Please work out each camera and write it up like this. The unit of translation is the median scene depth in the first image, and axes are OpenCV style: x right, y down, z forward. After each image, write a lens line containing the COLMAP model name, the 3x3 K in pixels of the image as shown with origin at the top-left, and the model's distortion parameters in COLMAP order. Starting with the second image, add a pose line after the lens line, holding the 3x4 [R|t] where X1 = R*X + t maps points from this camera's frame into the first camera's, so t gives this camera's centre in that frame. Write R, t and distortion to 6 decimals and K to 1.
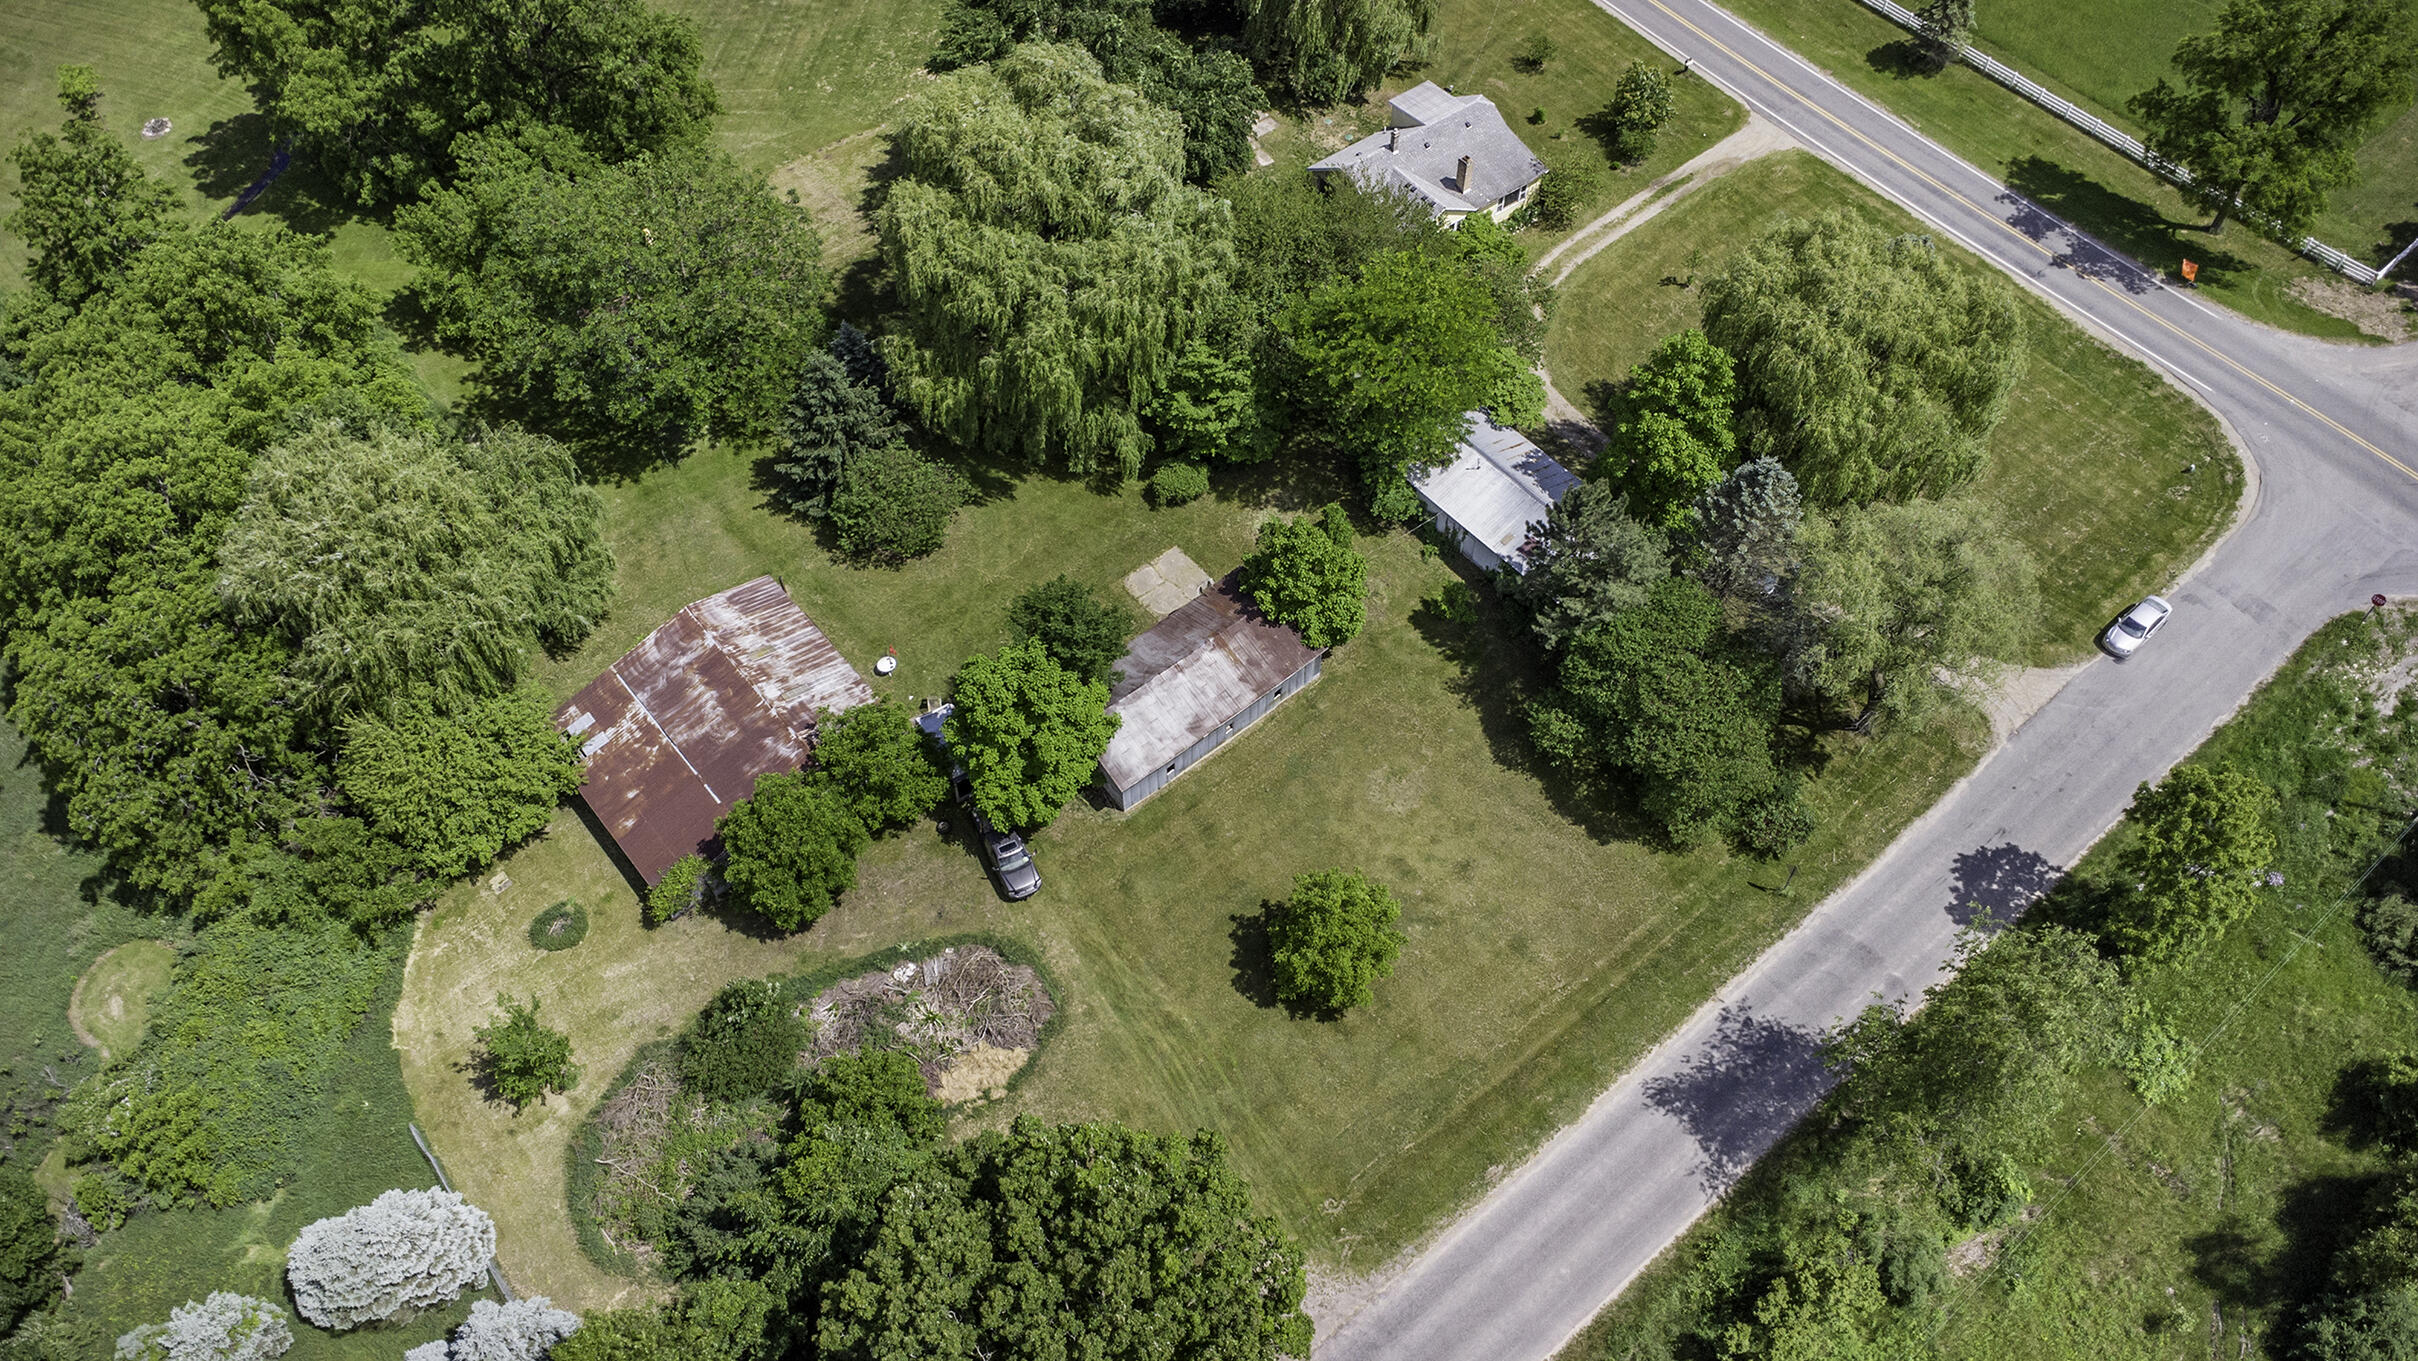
lens RADIAL K [[1779.3, 0, 1202.6], [0, 1779.3, 681.8], [0, 0, 1]] dist [0.041148, -0.057429]
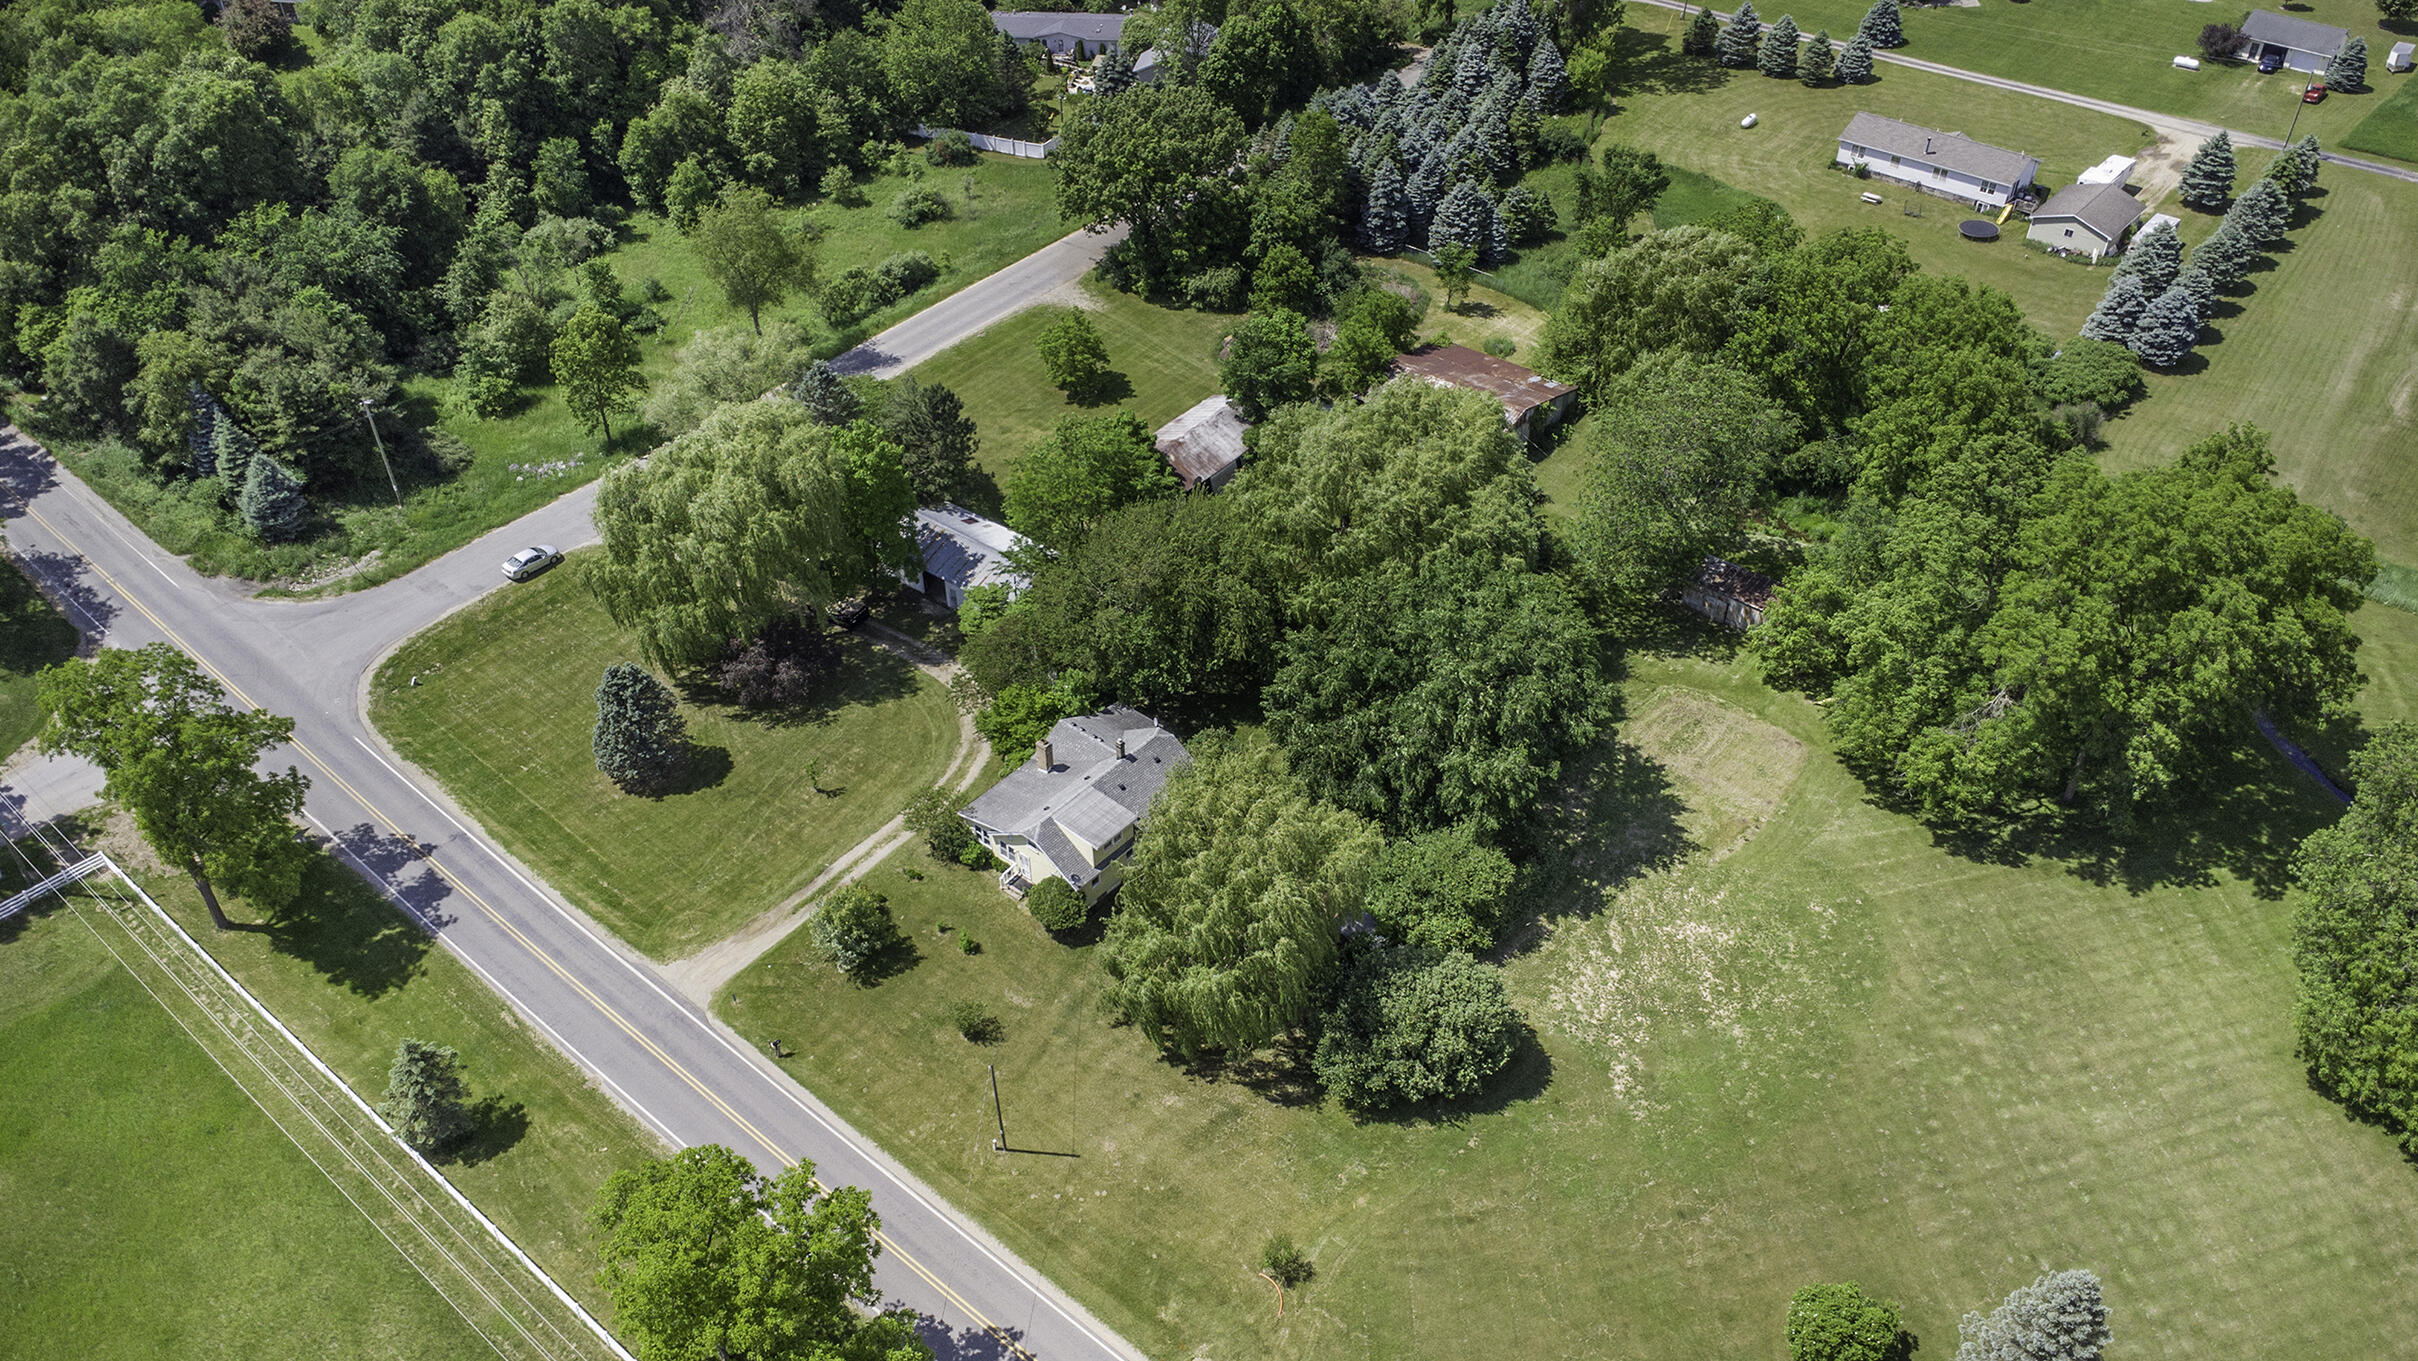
lens RADIAL K [[1779.3, 0, 1202.6], [0, 1779.3, 681.8], [0, 0, 1]] dist [0.041148, -0.057429]
pose [[-0.976173, 0.150385, -0.156432, 0.242052], [-0.165451, -0.049384, 0.984981, -1.447282], [0.140401, 0.987393, 0.073089, 1.045953]]
